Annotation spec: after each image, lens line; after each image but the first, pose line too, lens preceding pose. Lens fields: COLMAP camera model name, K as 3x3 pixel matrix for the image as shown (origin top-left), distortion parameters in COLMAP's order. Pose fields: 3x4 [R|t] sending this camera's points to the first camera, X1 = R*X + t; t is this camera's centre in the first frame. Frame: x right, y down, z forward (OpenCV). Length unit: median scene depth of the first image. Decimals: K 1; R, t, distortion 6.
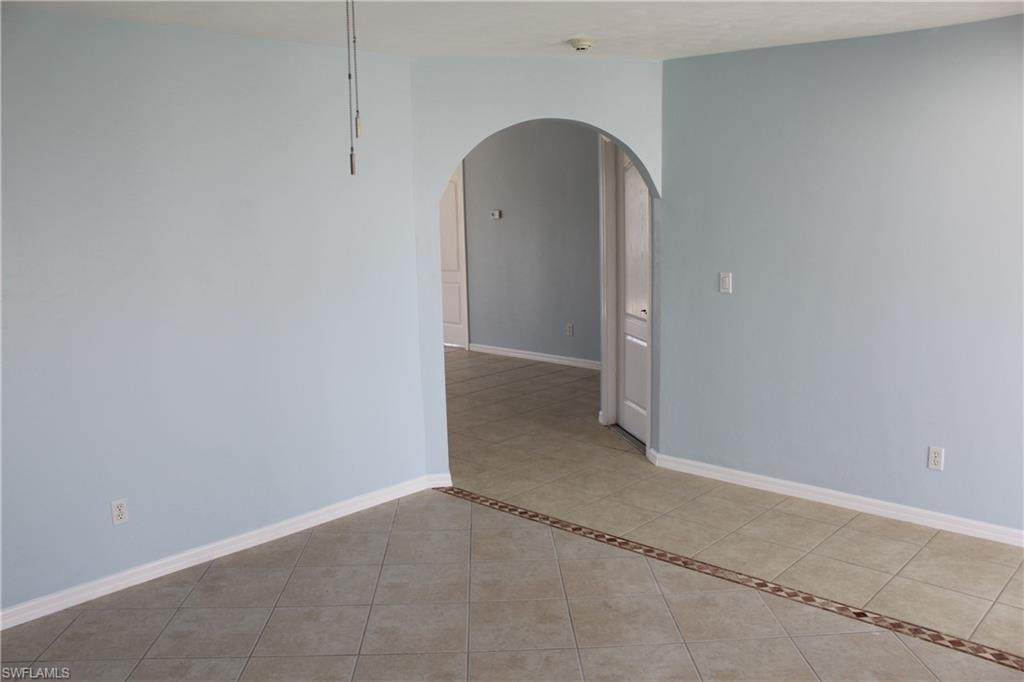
lens RADIAL K [[840.4, 0, 512.0], [0, 840.4, 341.0], [0, 0, 1]] dist [0.000886, 0.000741]
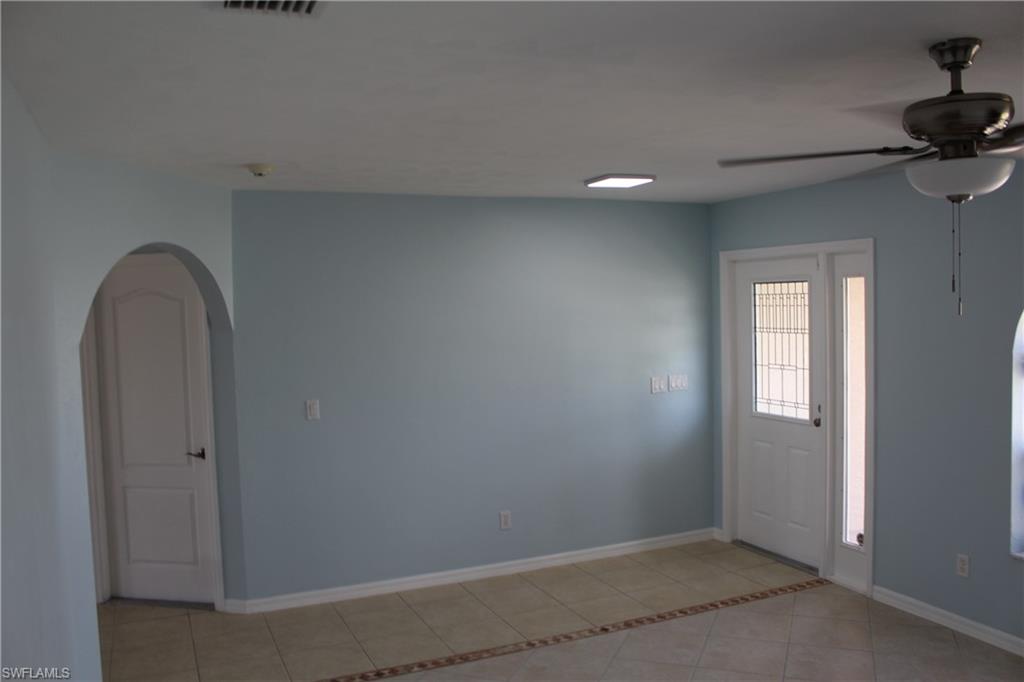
lens RADIAL K [[836.9, 0, 512.0], [0, 836.9, 341.0], [0, 0, 1]] dist [-0.143684, 0.000183]
pose [[0.430197, -0.021703, 0.902474, -0.658249], [0.172851, 0.983194, -0.058752, -0.059533], [-0.886032, 0.181269, 0.426718, 0.396983]]
